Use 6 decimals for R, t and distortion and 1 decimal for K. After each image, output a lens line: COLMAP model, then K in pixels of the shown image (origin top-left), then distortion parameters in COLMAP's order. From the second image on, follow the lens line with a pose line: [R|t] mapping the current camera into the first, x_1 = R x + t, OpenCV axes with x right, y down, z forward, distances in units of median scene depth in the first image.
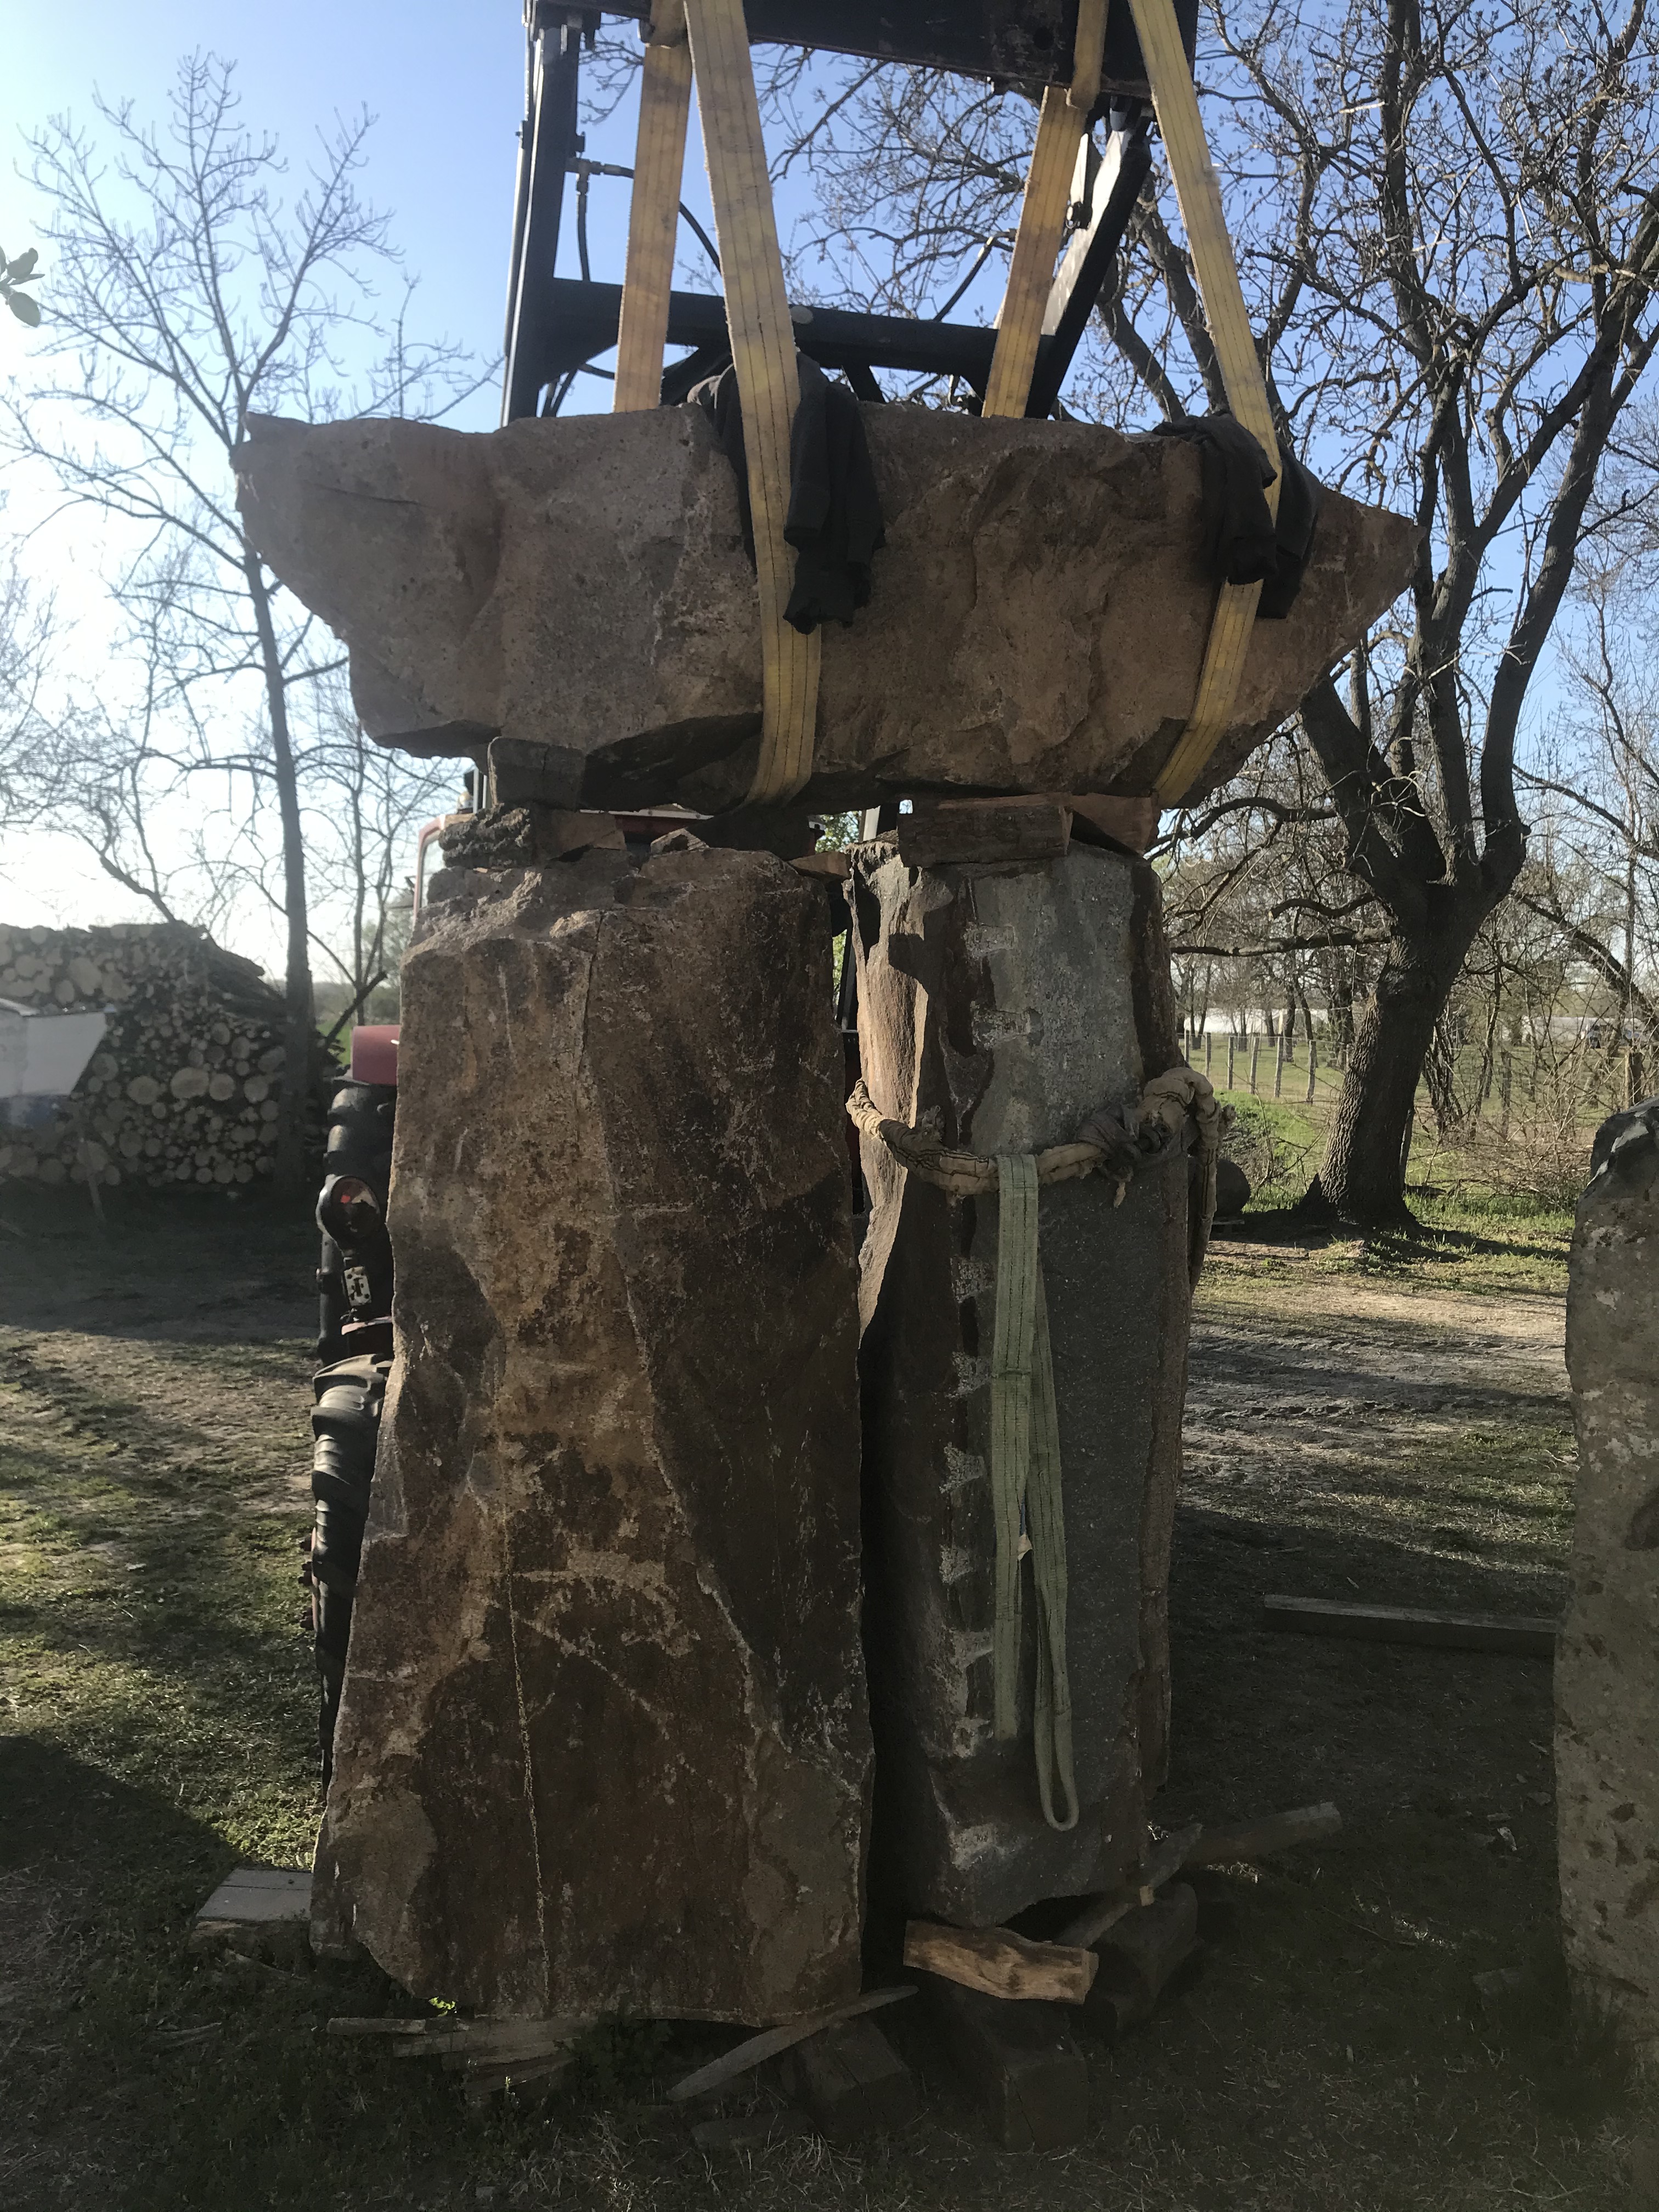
lens RADIAL K [[1784.8, 0, 768.4], [0, 1784.8, 1100.1], [0, 0, 1]] dist [-0.002538, 0.054085]
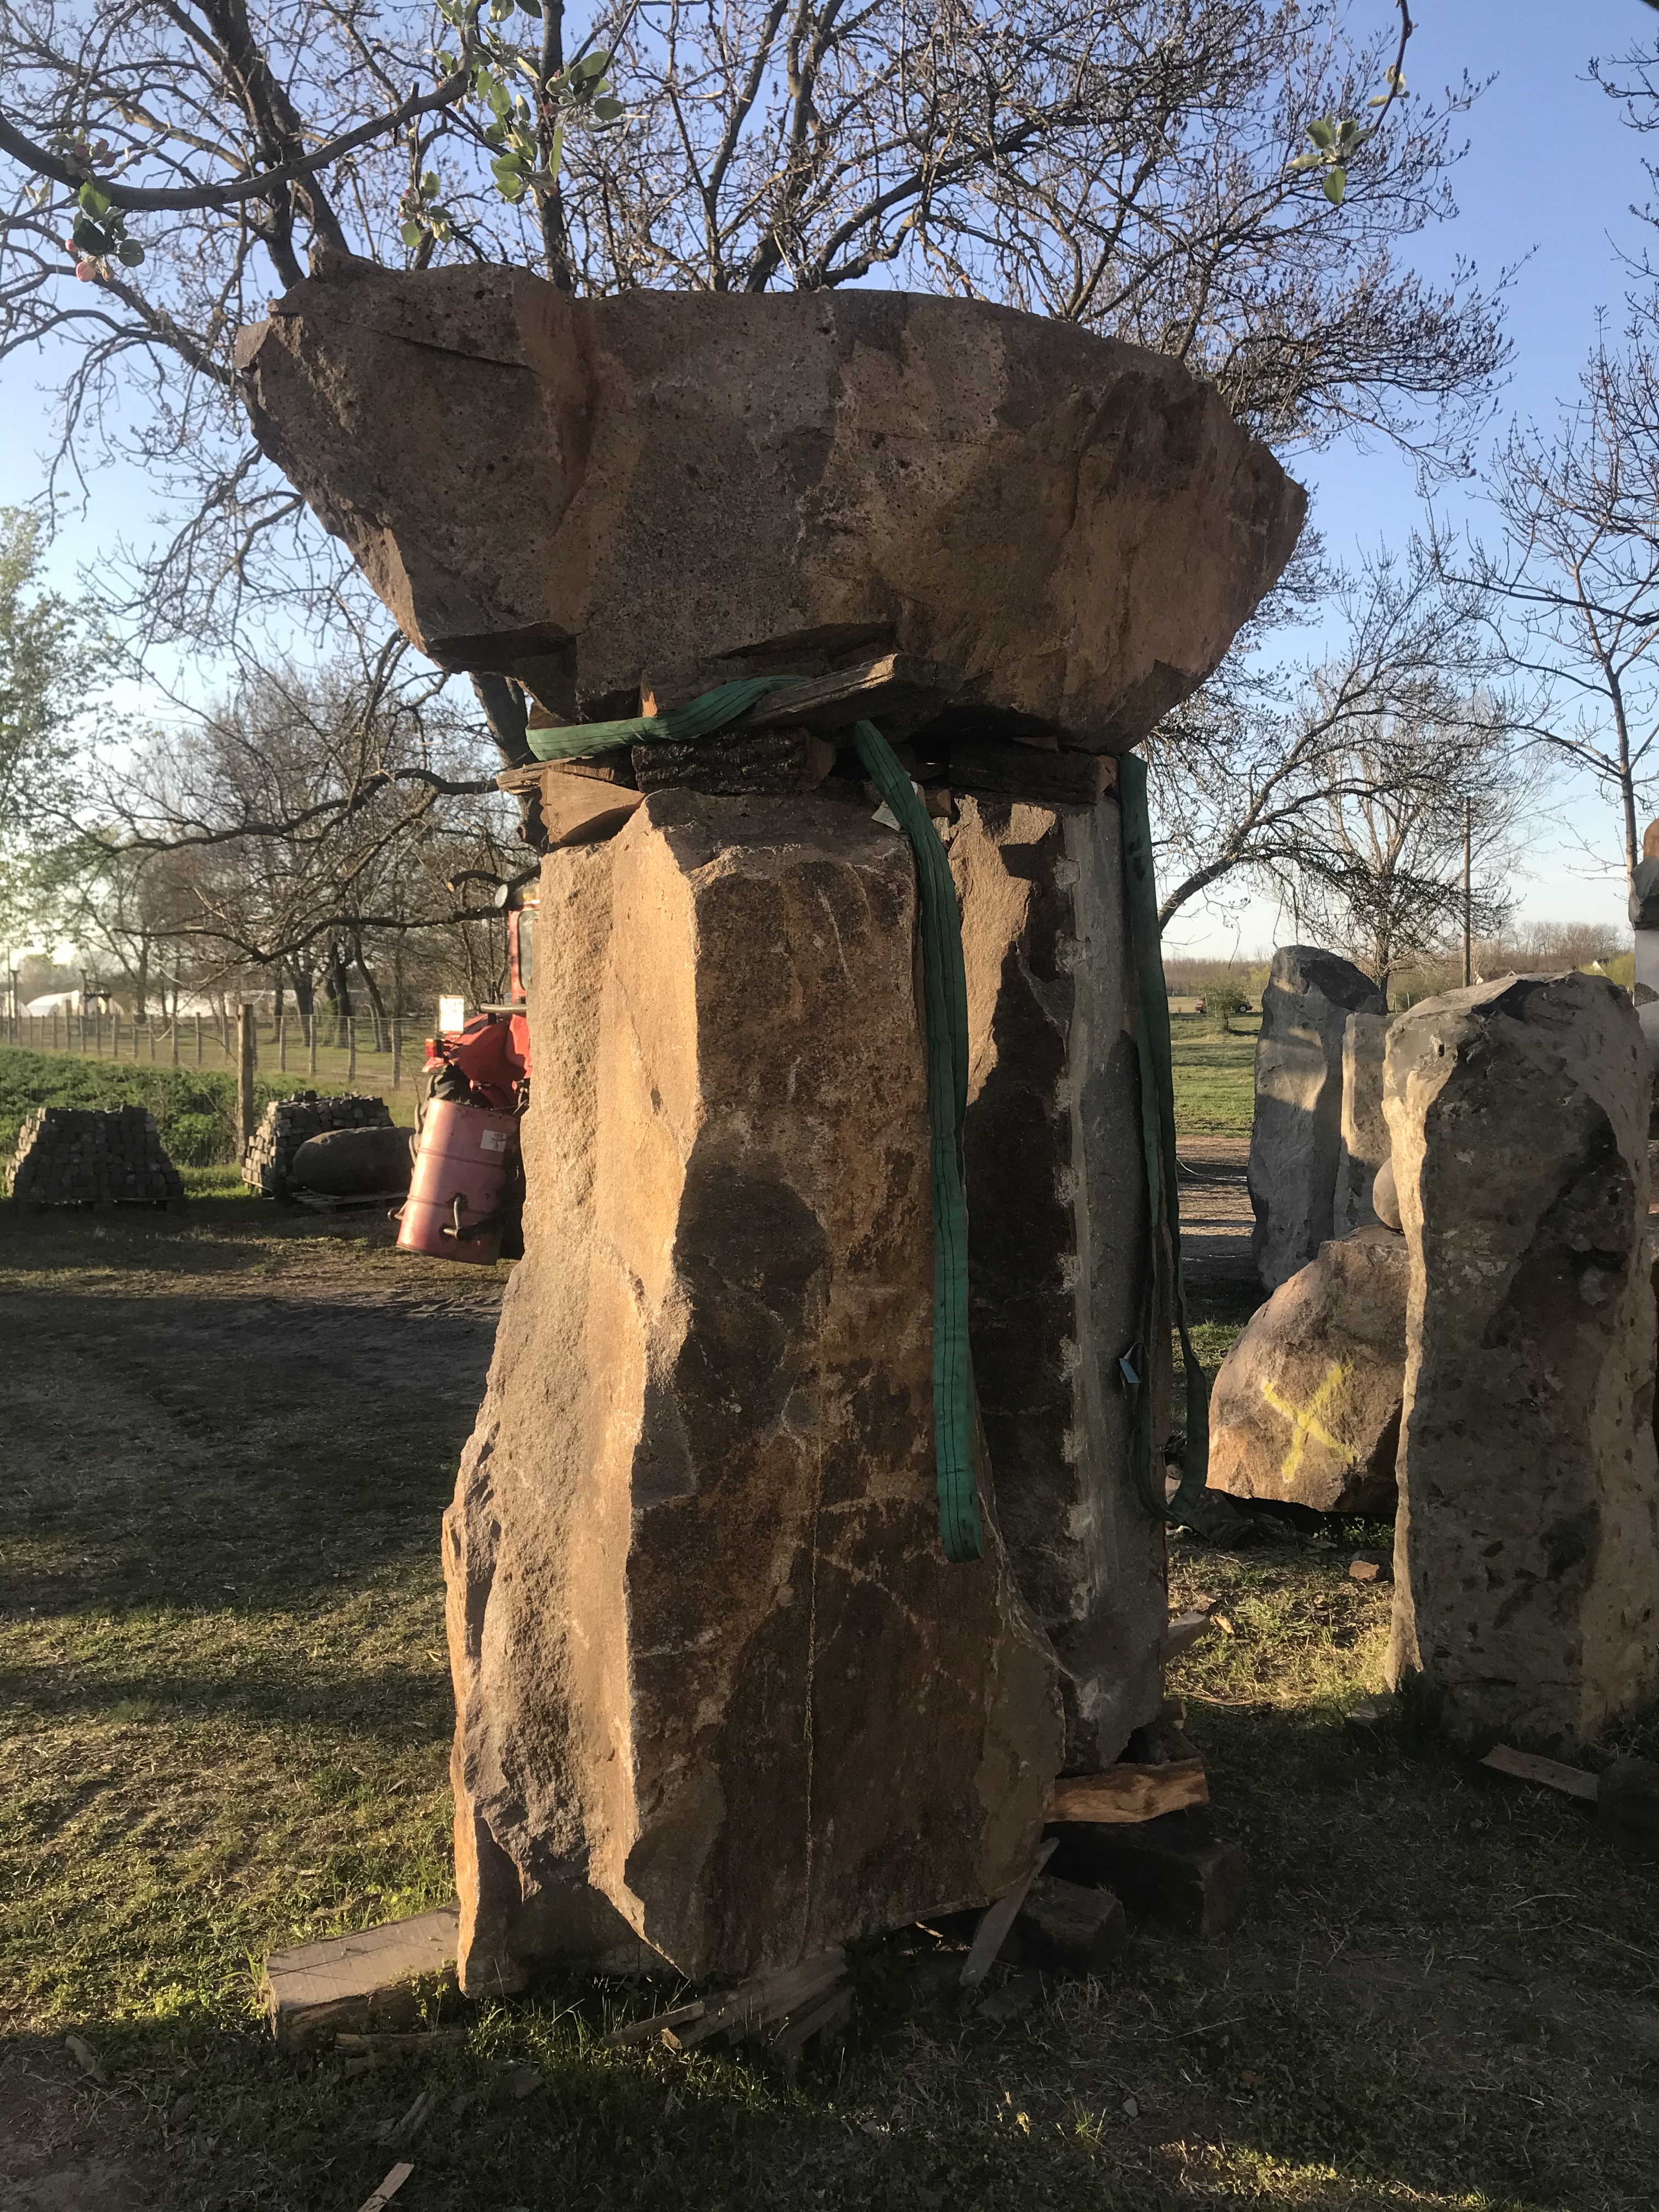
lens RADIAL K [[1834.1, 0, 827.2], [0, 1834.1, 1101.7], [0, 0, 1]] dist [0.091392, -0.249371]
pose [[0.839281, -0.056429, 0.540762, -0.644696], [0.049161, 0.998402, 0.027885, 0.012285], [-0.541471, 0.003181, 0.840713, 0.137607]]
